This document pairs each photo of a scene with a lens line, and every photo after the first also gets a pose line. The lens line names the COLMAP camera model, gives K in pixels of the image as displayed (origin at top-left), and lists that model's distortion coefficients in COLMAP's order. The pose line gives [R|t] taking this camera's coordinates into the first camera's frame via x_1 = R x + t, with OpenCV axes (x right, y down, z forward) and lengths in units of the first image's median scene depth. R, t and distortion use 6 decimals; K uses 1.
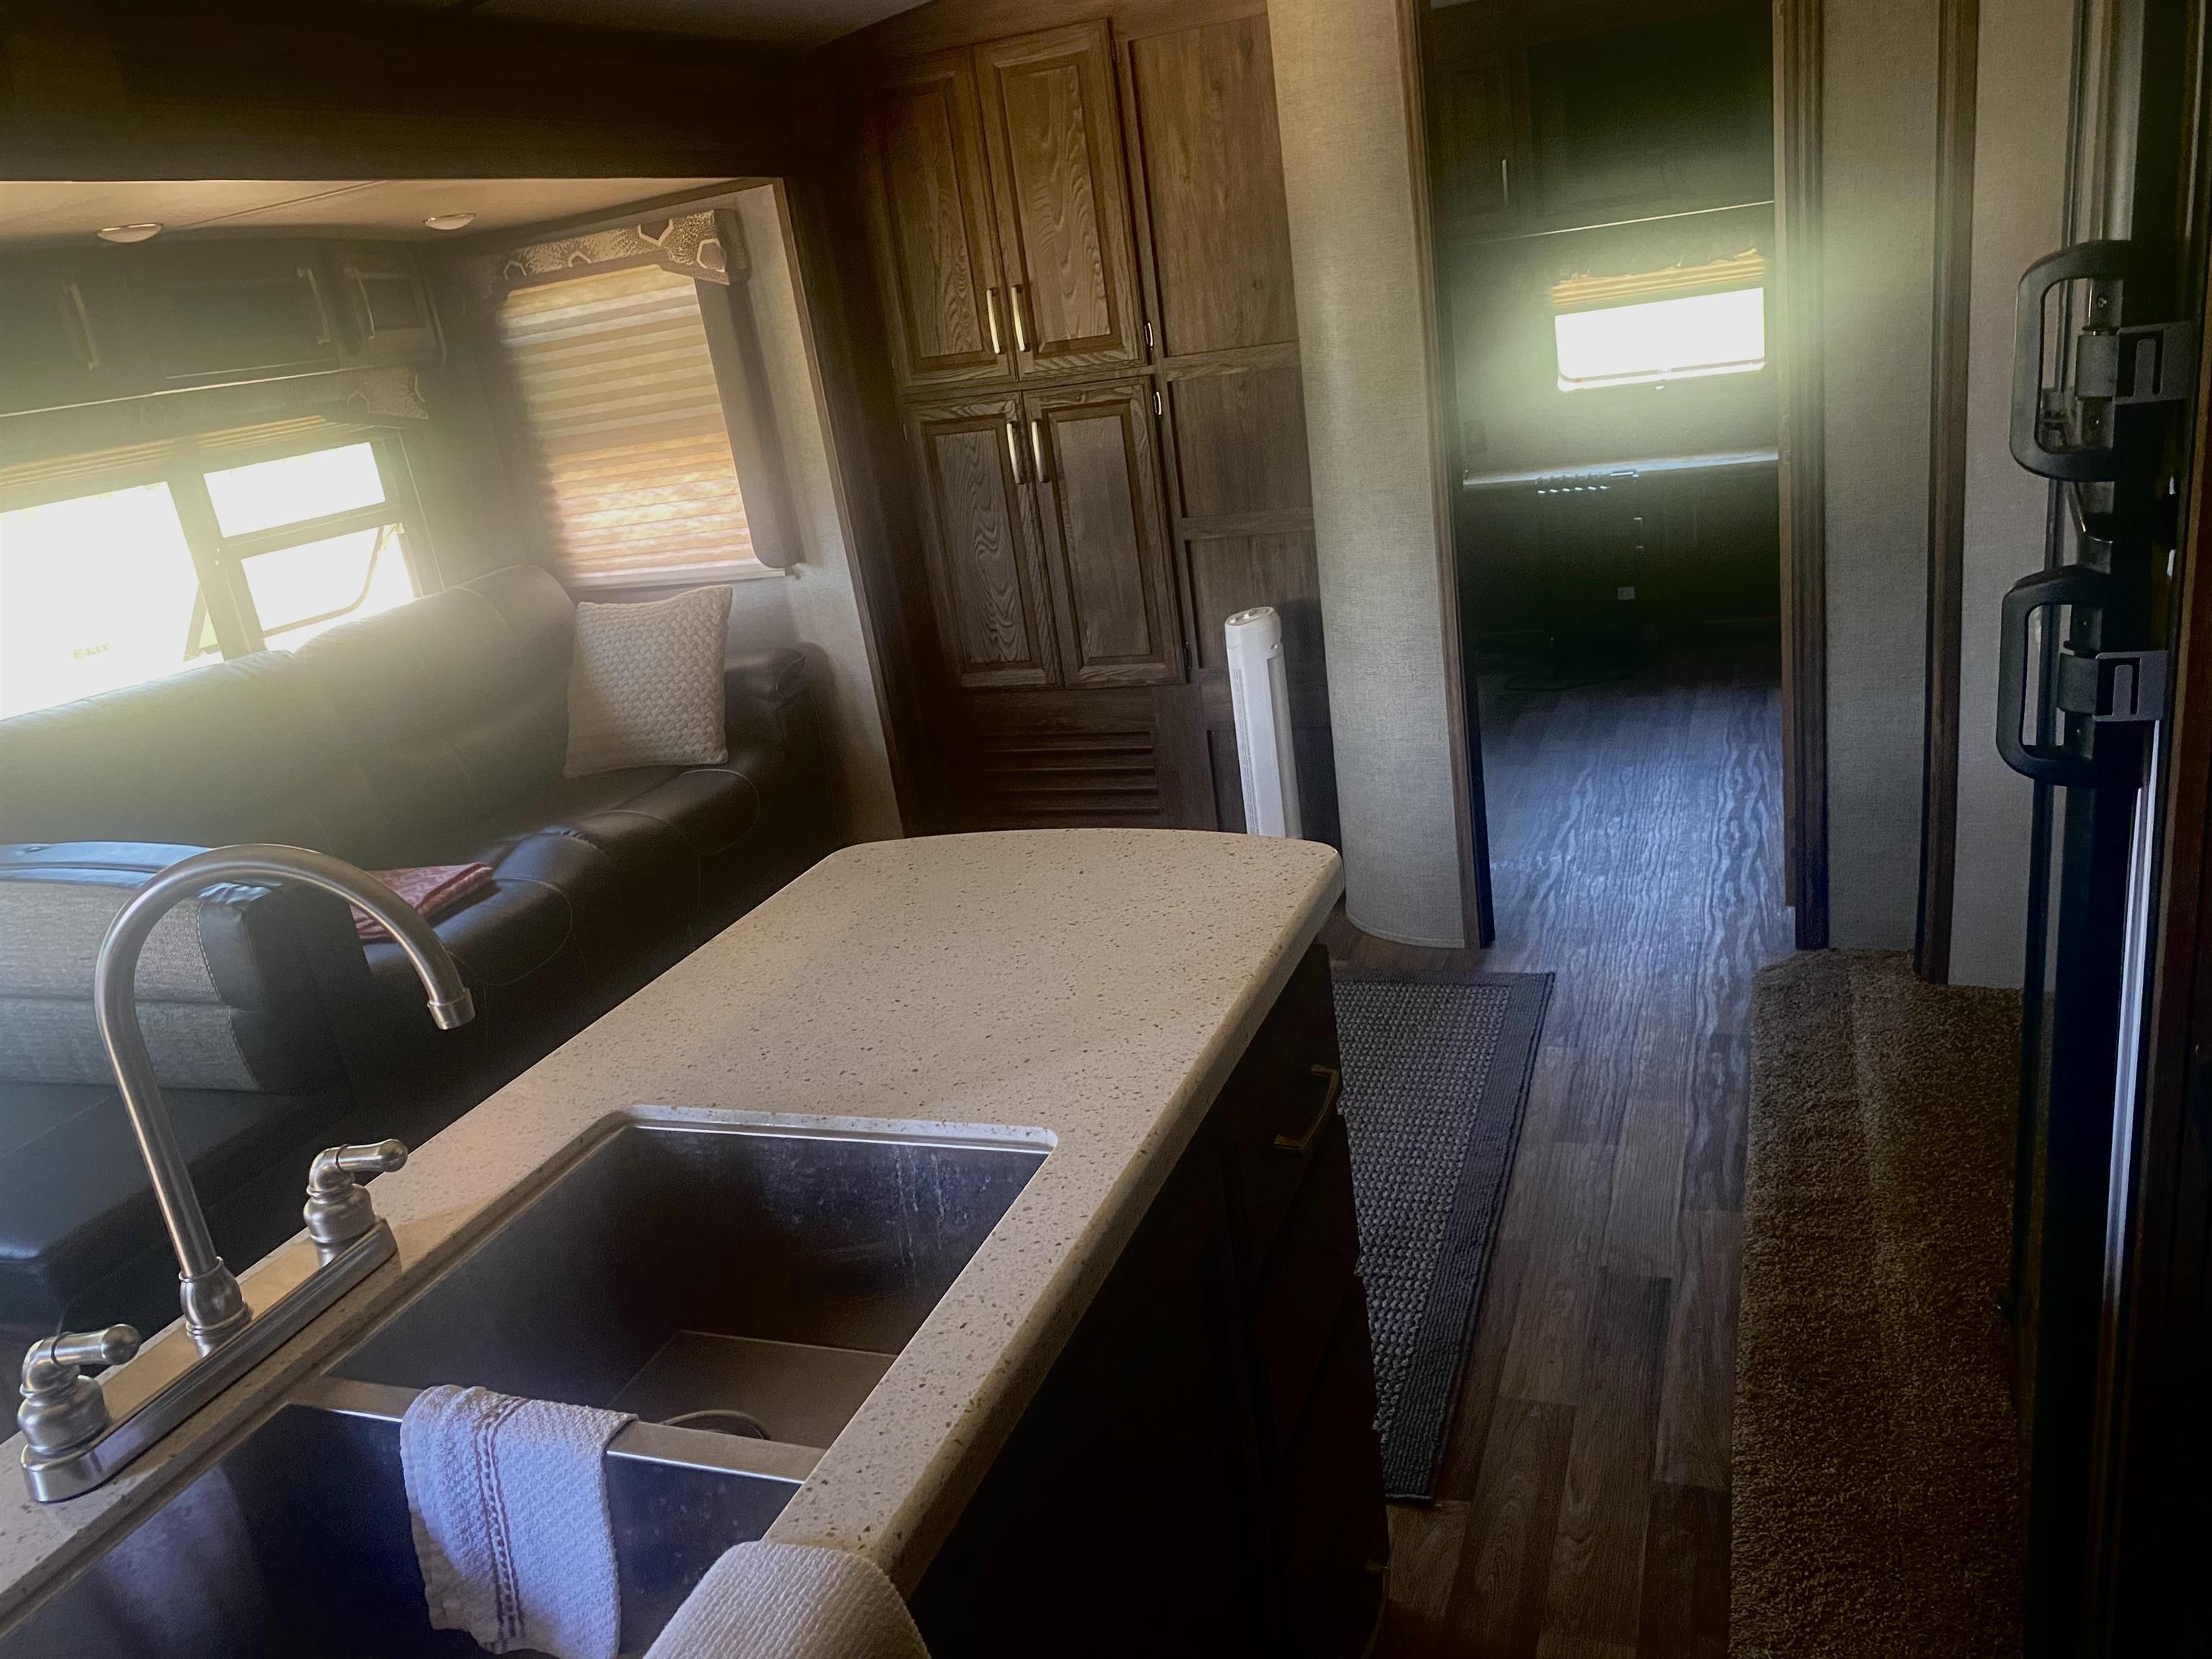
lens RADIAL K [[1667.5, 0, 1108.4], [0, 1667.5, 840.8], [0, 0, 1]] dist [0.019777, -0.002652]
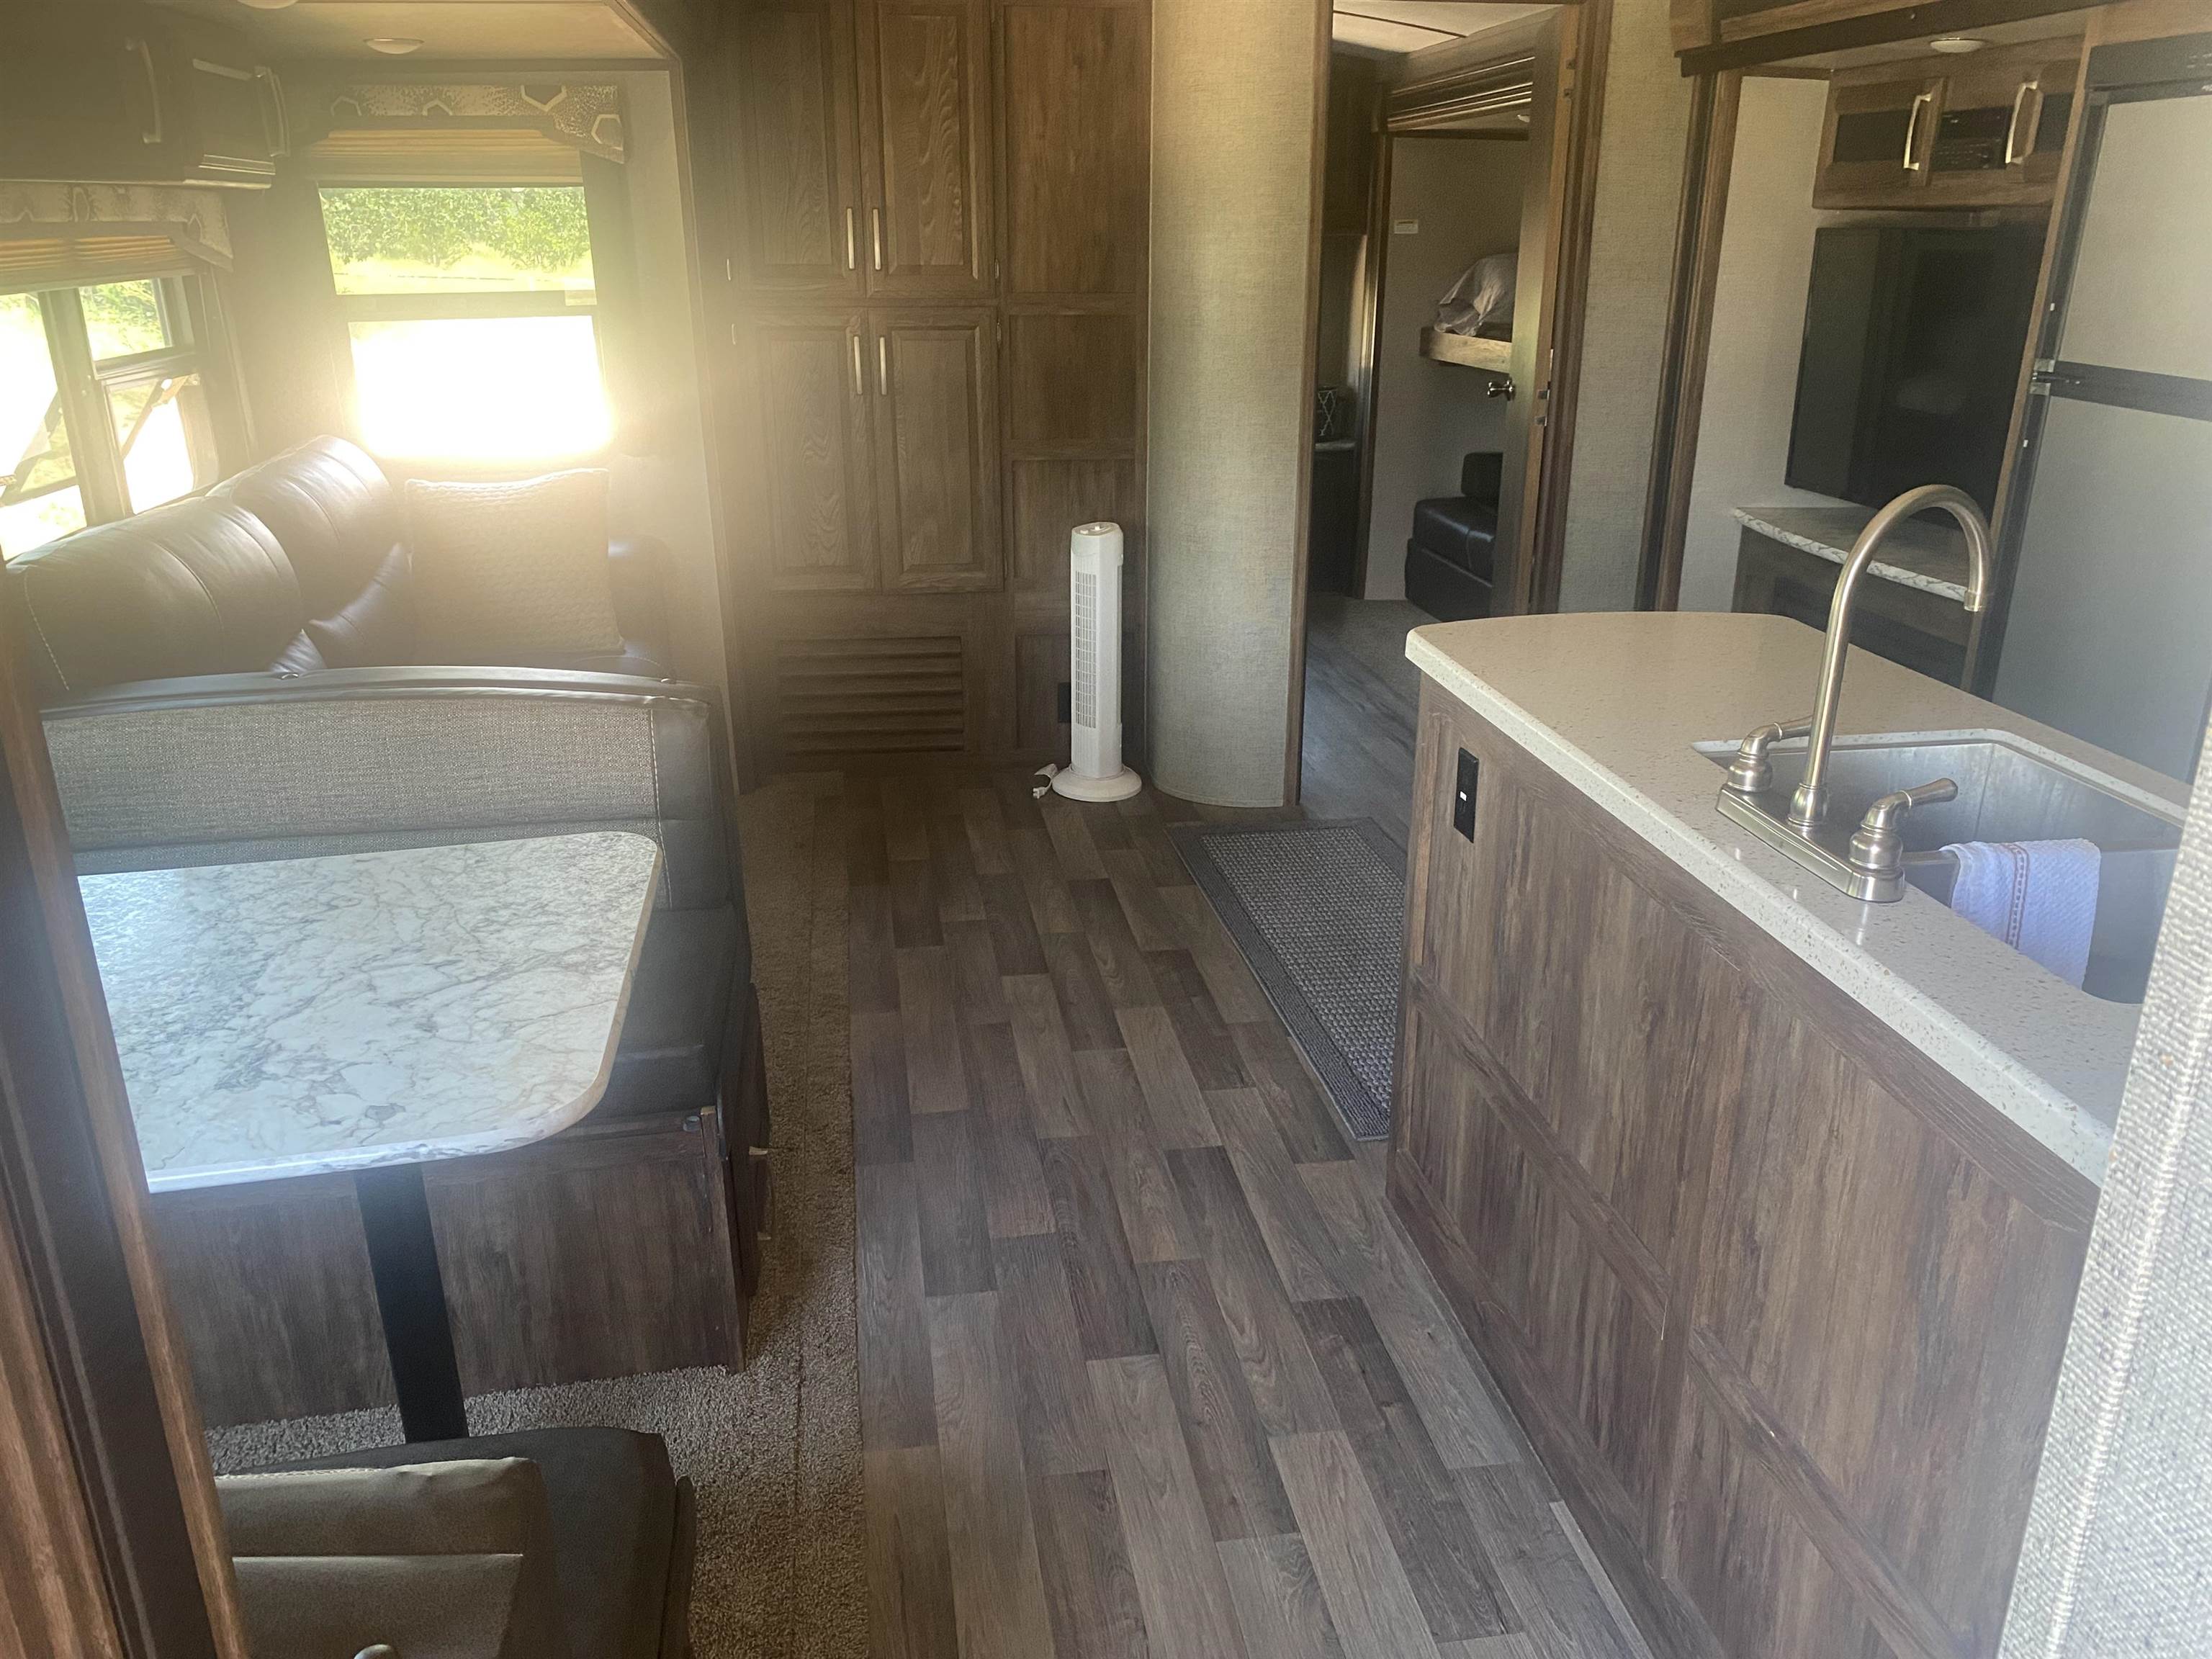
lens RADIAL K [[1667.5, 0, 1116.4], [0, 1667.5, 830.8], [0, 0, 1]] dist [0.019777, -0.002652]
pose [[0.865828, -0.035032, 0.499114, -0.481242], [0.039437, 0.999221, 0.001722, 0.071179], [-0.498785, 0.018193, 0.866535, 0.003985]]
